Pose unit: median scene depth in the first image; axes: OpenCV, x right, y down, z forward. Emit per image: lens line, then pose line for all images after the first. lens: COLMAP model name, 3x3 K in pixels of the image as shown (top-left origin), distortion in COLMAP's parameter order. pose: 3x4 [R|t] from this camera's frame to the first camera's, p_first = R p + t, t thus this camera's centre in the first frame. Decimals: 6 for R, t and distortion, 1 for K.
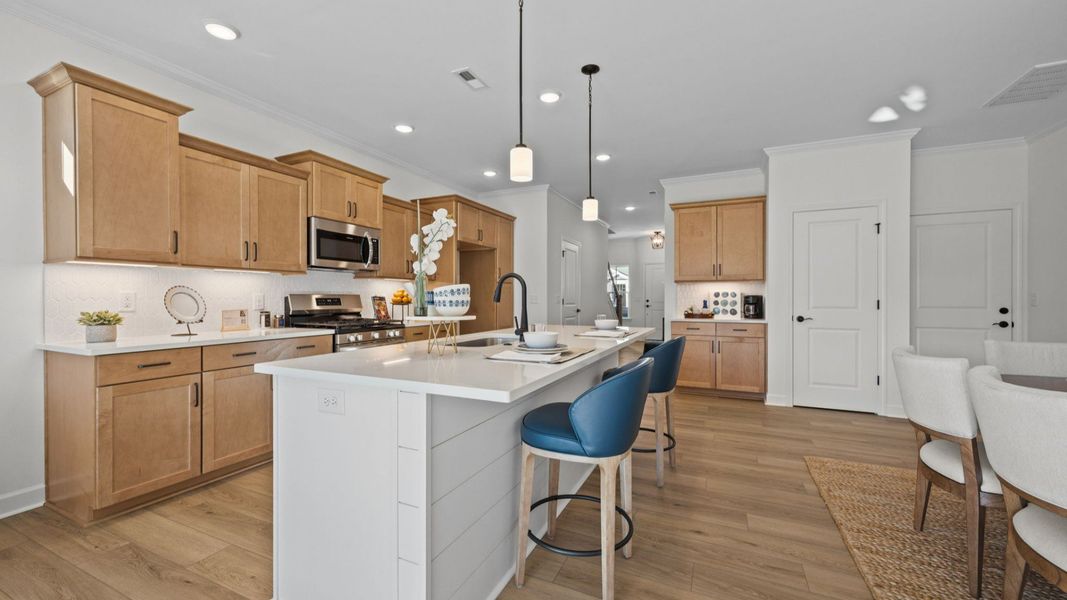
lens RADIAL K [[415.8, 0, 534.2], [0, 415.8, 299.9], [0, 0, 1]] dist [0.003195, 0.000256]
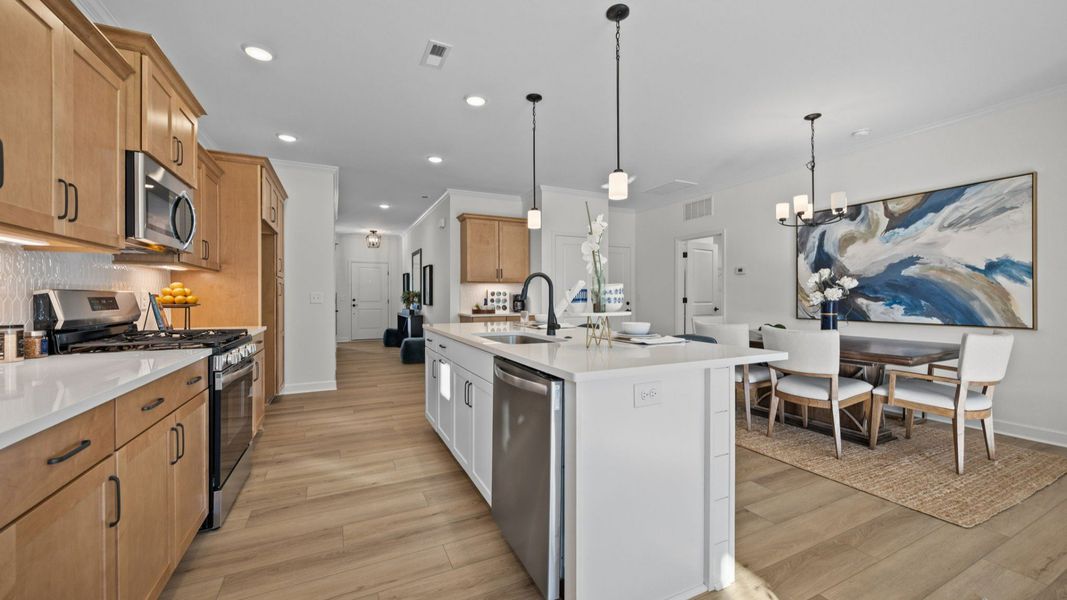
lens RADIAL K [[404.6, 0, 534.6], [0, 404.6, 298.3], [0, 0, 1]] dist [-0.008521, 0.000329]
pose [[0.637181, -0.004665, 0.770700, -0.492965], [0.006149, 0.999981, 0.000969, 0.000156], [-0.770689, 0.004121, 0.637198, 0.196895]]
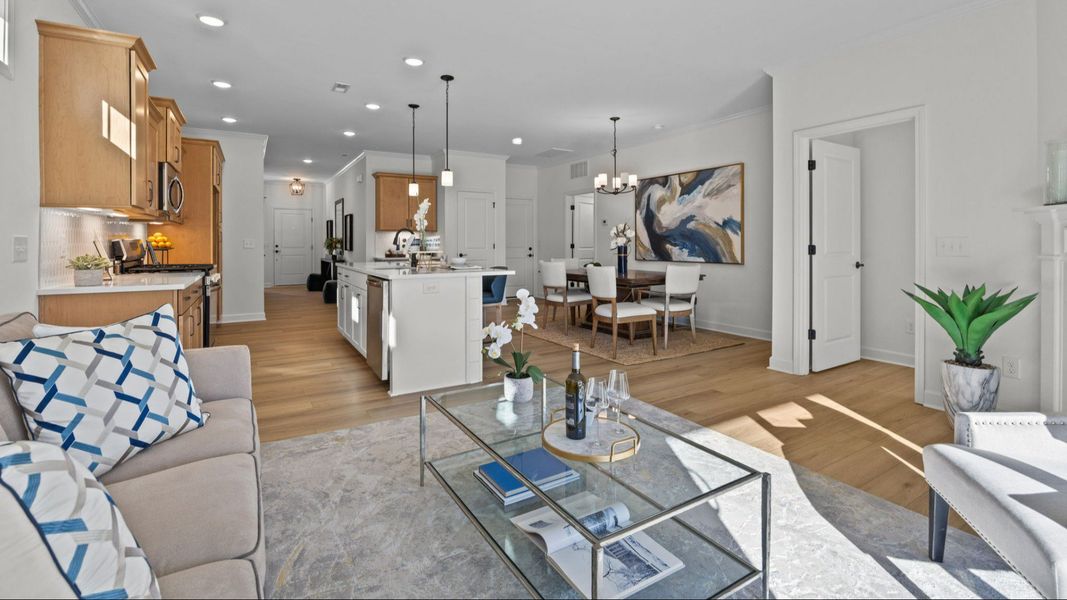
lens RADIAL K [[463.8, 0, 532.8], [0, 463.8, 244.6], [0, 0, 1]] dist [-0.015635, -0.000167]
pose [[0.560622, -0.003965, 0.828062, -0.773041], [0.005681, 0.999983, 0.000942, 0.002997], [-0.828052, 0.004176, 0.560635, -0.296321]]
